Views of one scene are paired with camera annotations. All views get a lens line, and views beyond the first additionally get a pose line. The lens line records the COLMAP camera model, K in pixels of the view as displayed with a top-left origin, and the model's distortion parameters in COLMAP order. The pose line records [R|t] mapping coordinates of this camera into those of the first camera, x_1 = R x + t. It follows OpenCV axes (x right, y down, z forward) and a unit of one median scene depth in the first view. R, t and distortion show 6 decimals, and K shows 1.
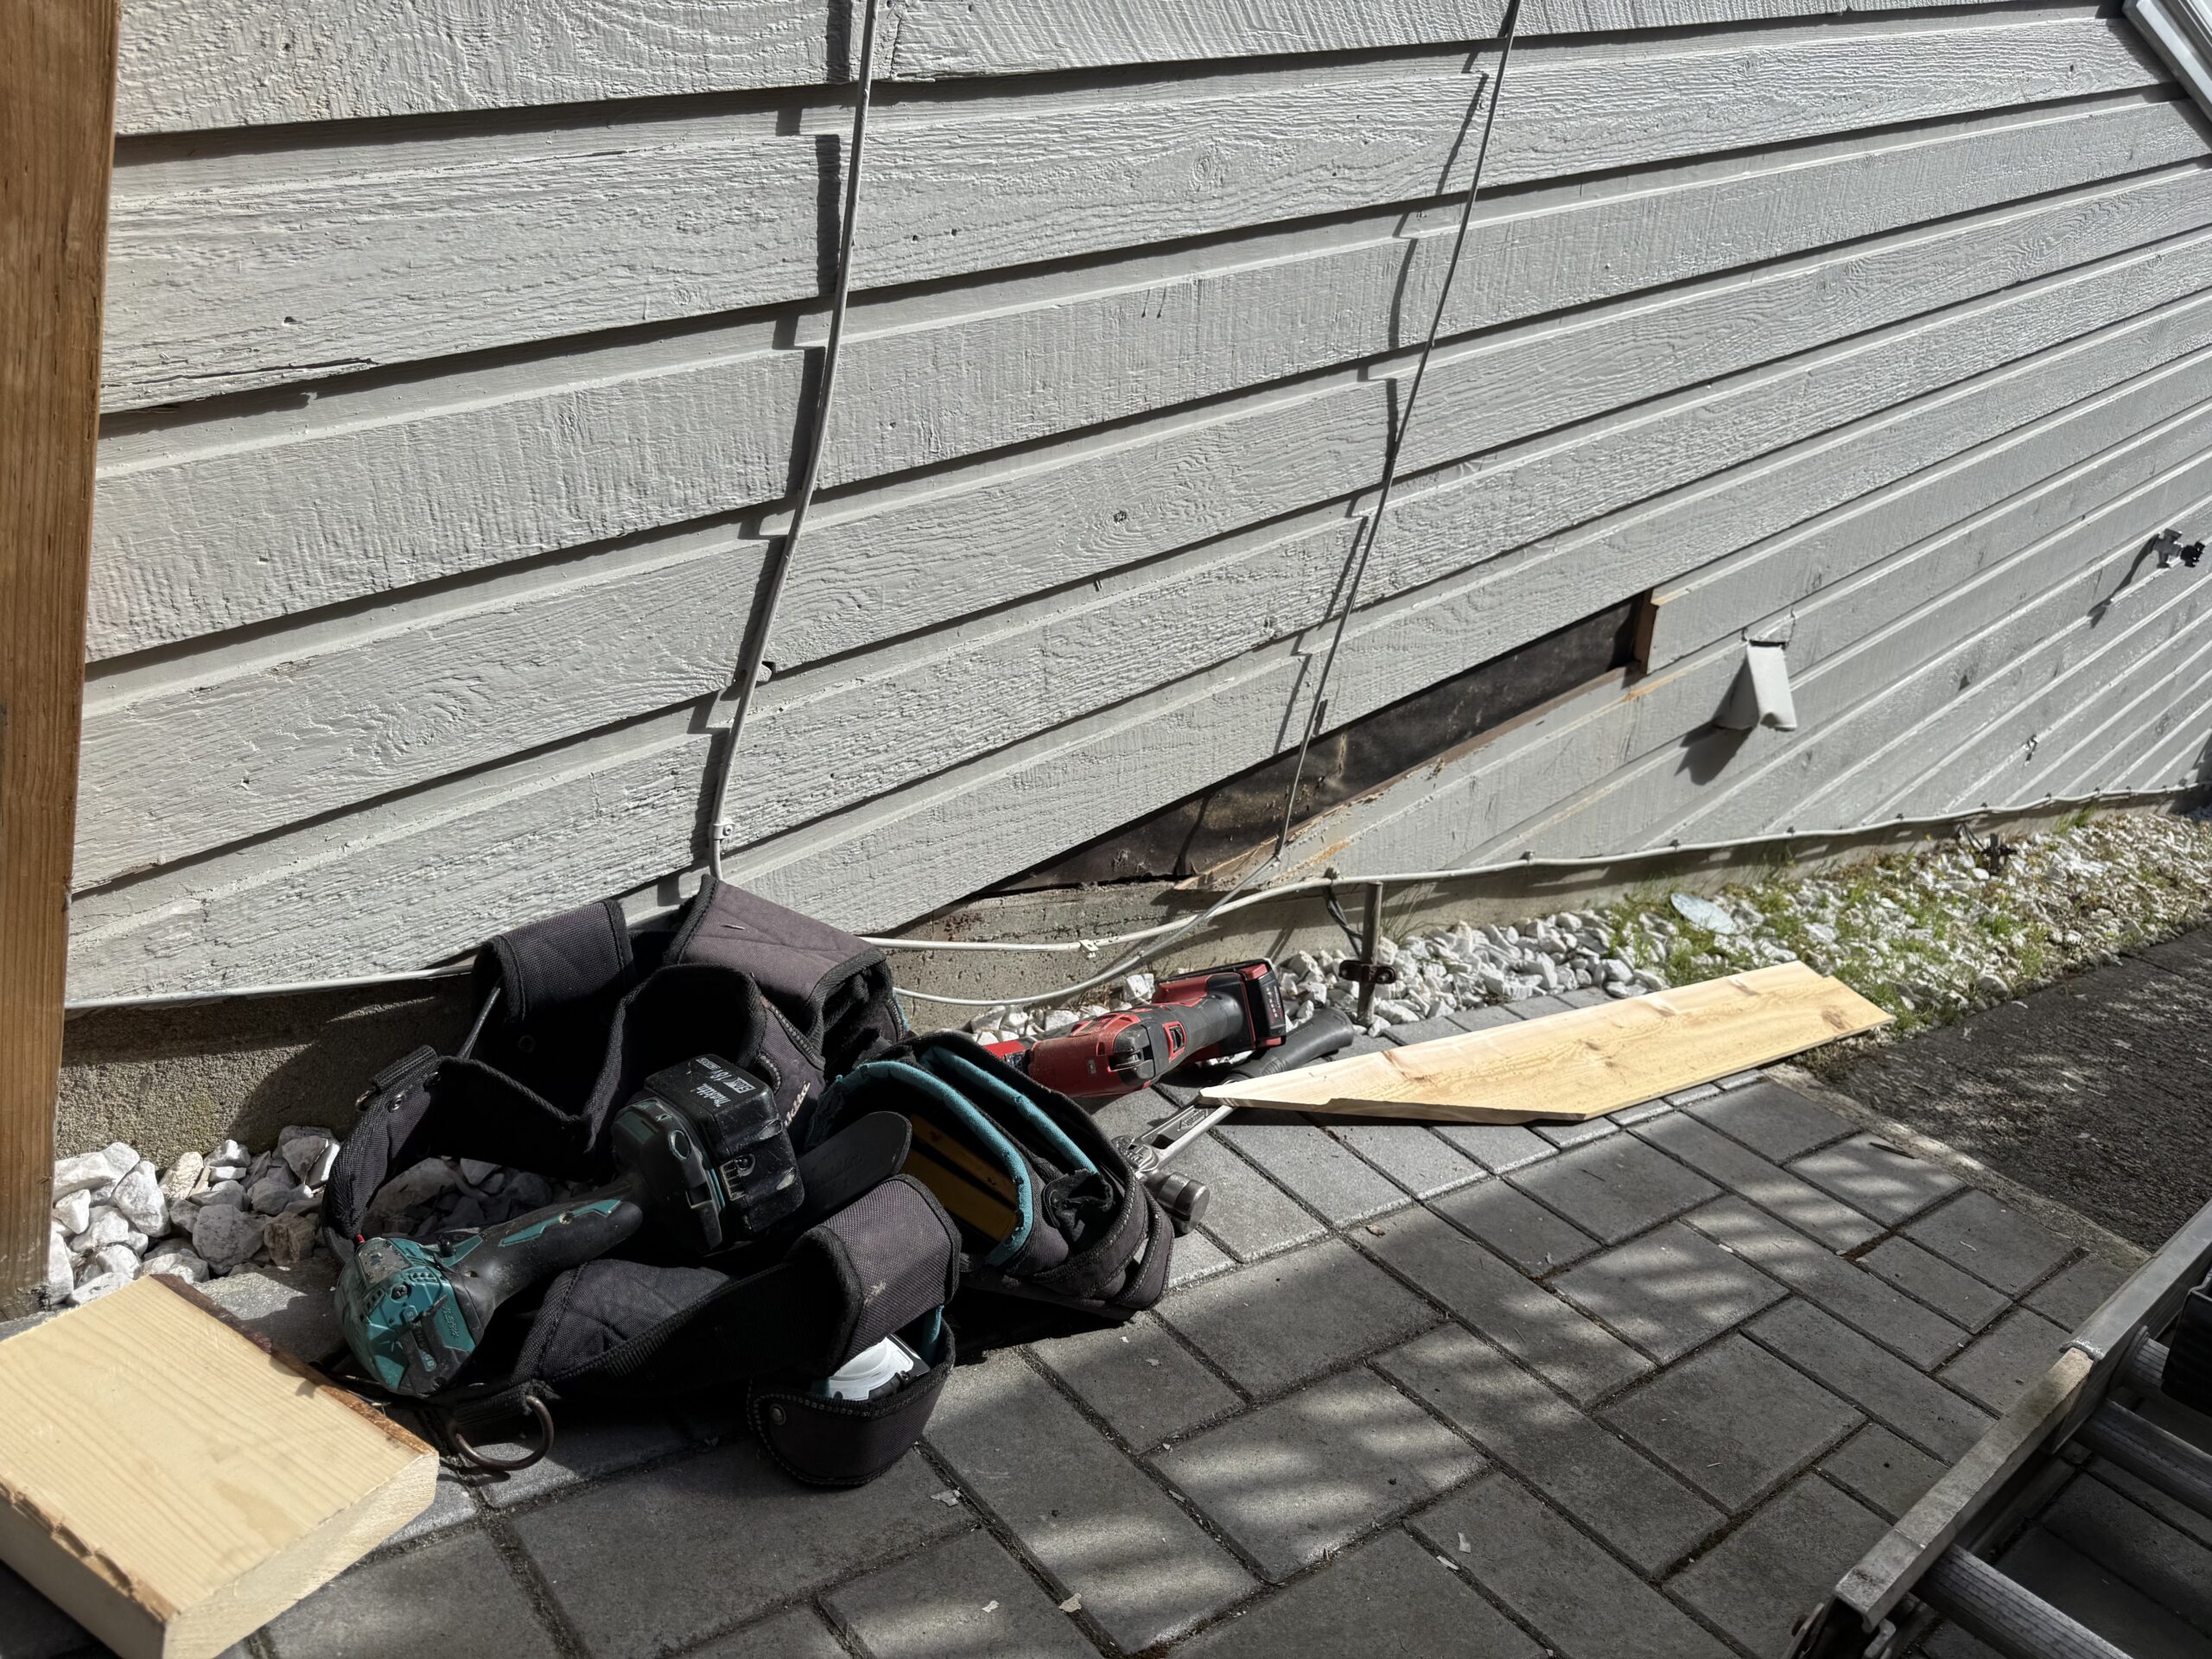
lens RADIAL K [[1605.7, 0, 1106.0], [0, 1605.7, 829.5], [0, 0, 1]] dist [0.015186, -0.027005]
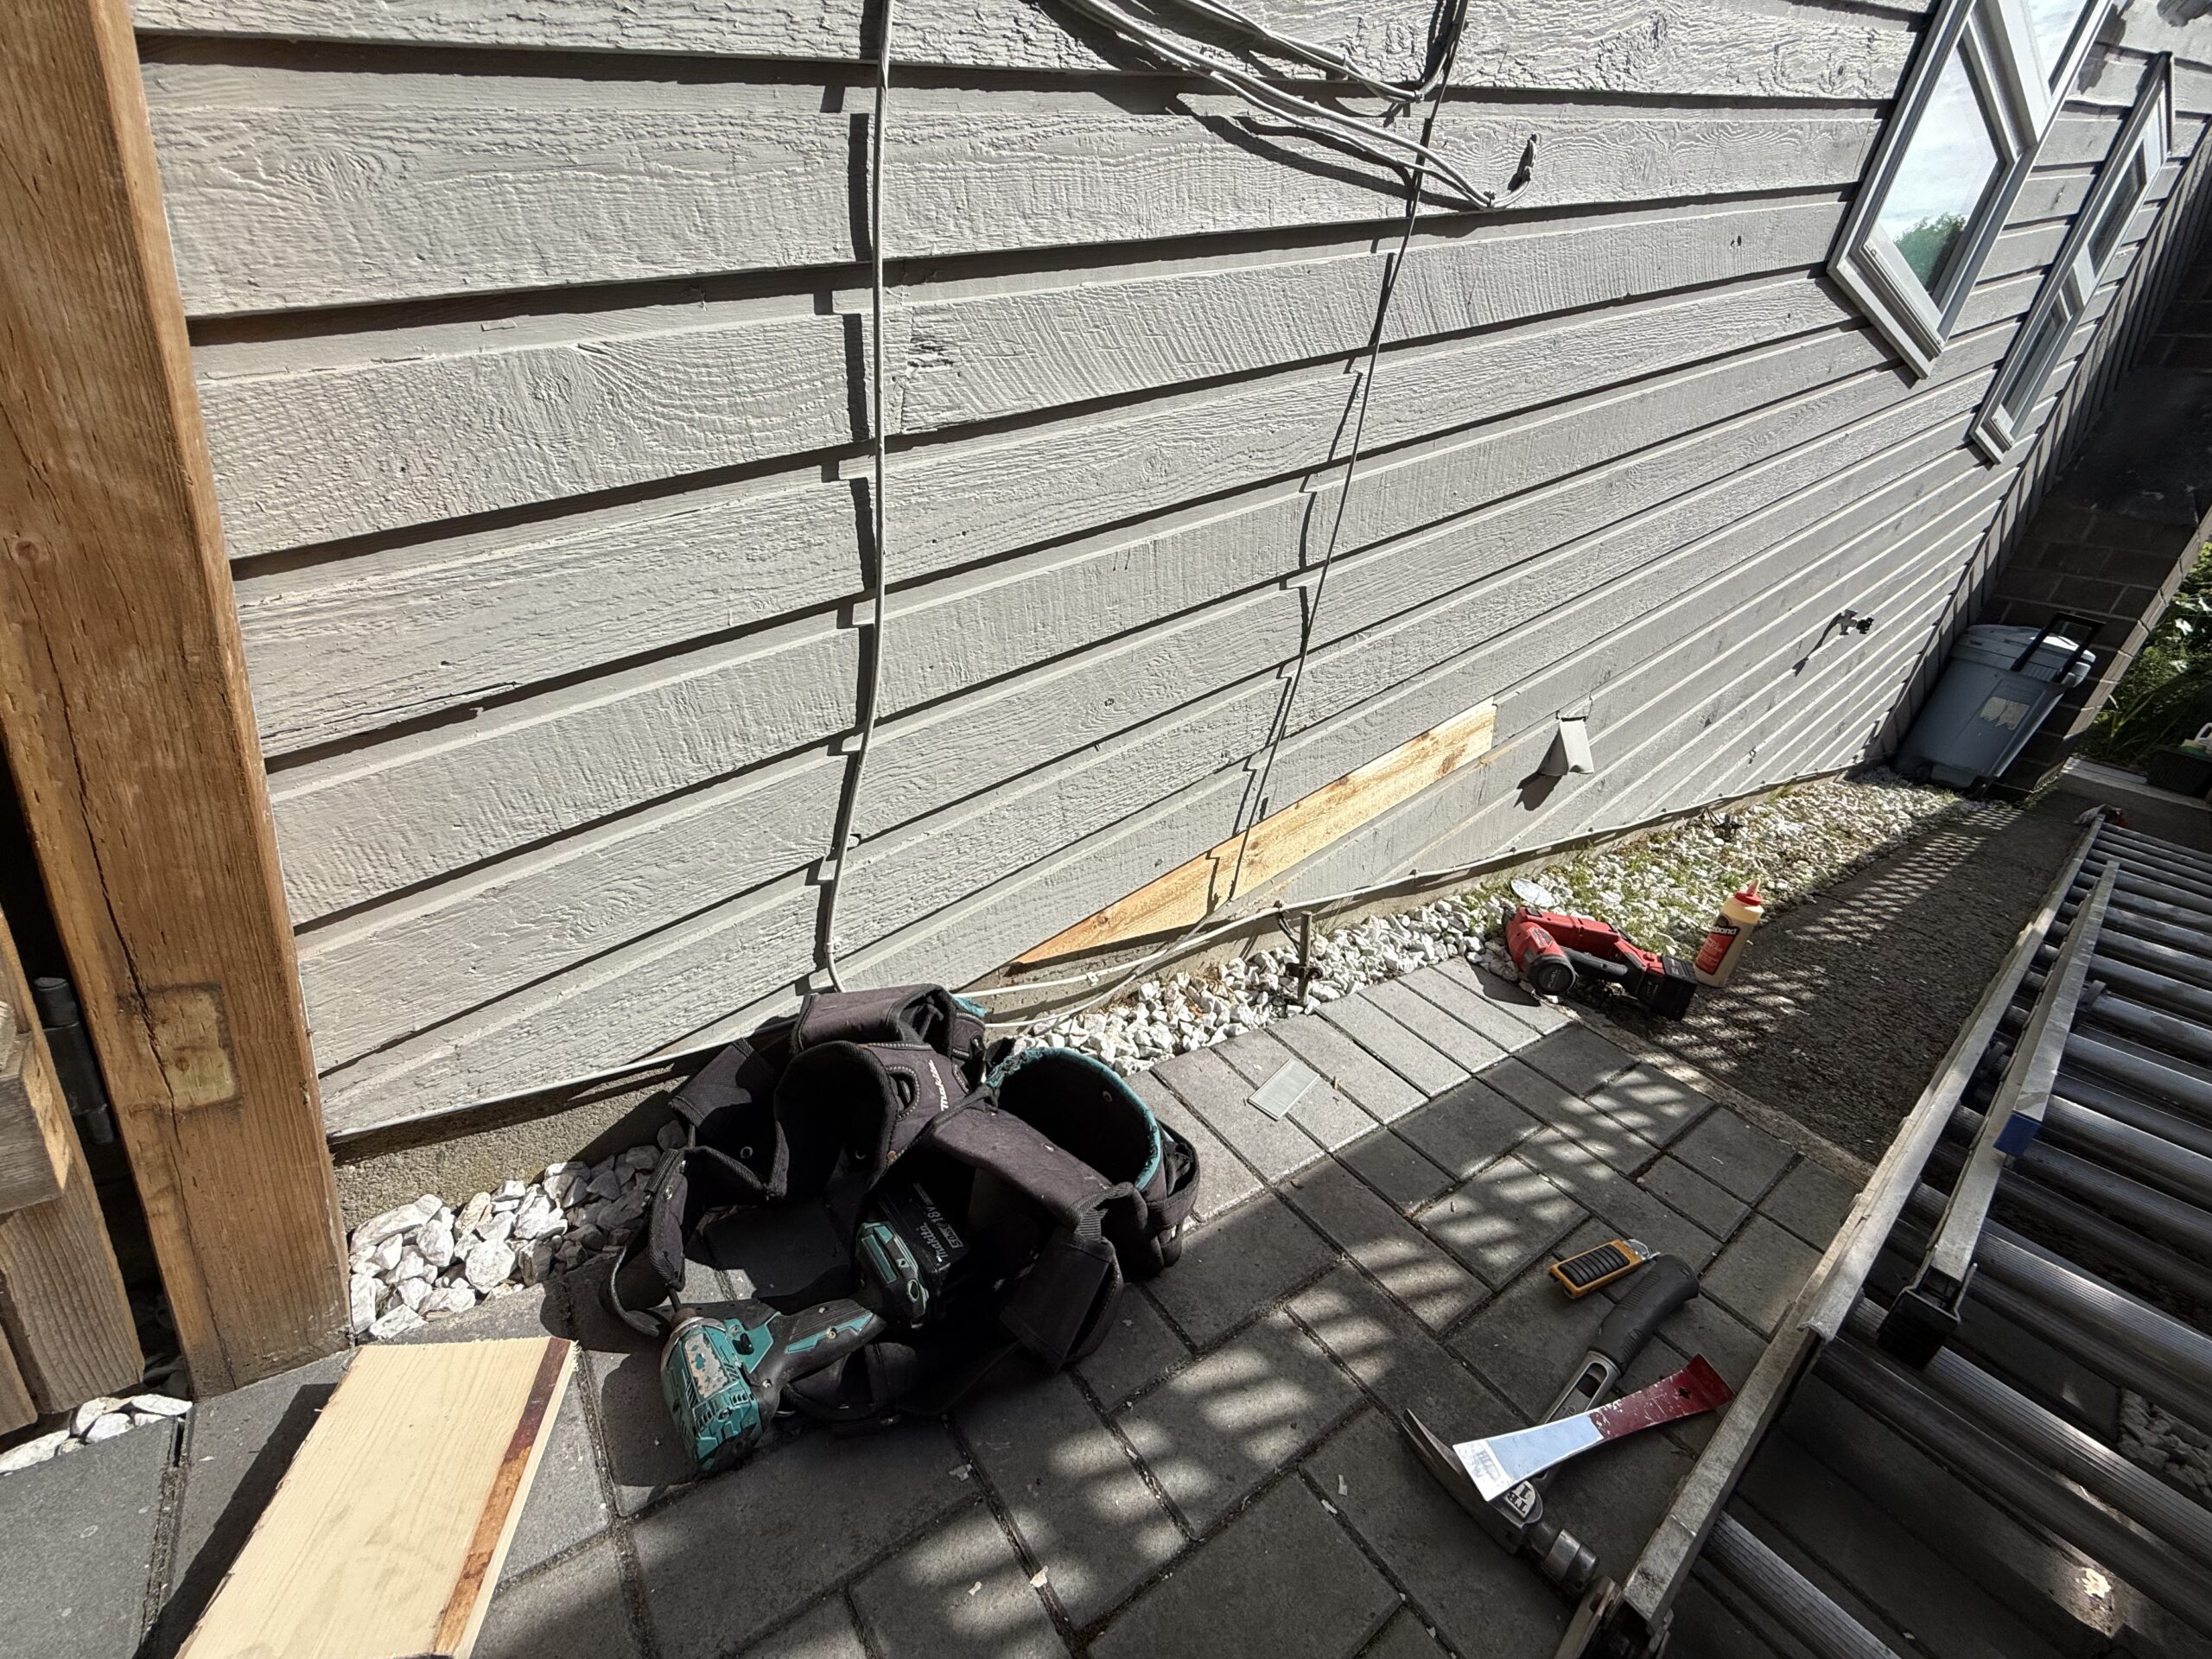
lens RADIAL K [[896.0, 0, 1106.0], [0, 896.0, 829.5], [0, 0, 1]] dist [0.001095, -0.000168]
pose [[0.994852, -0.030298, -0.096706, 0.081343], [0.035564, 0.997950, 0.053208, -0.123764], [0.094896, -0.056374, 0.993890, 0.177558]]
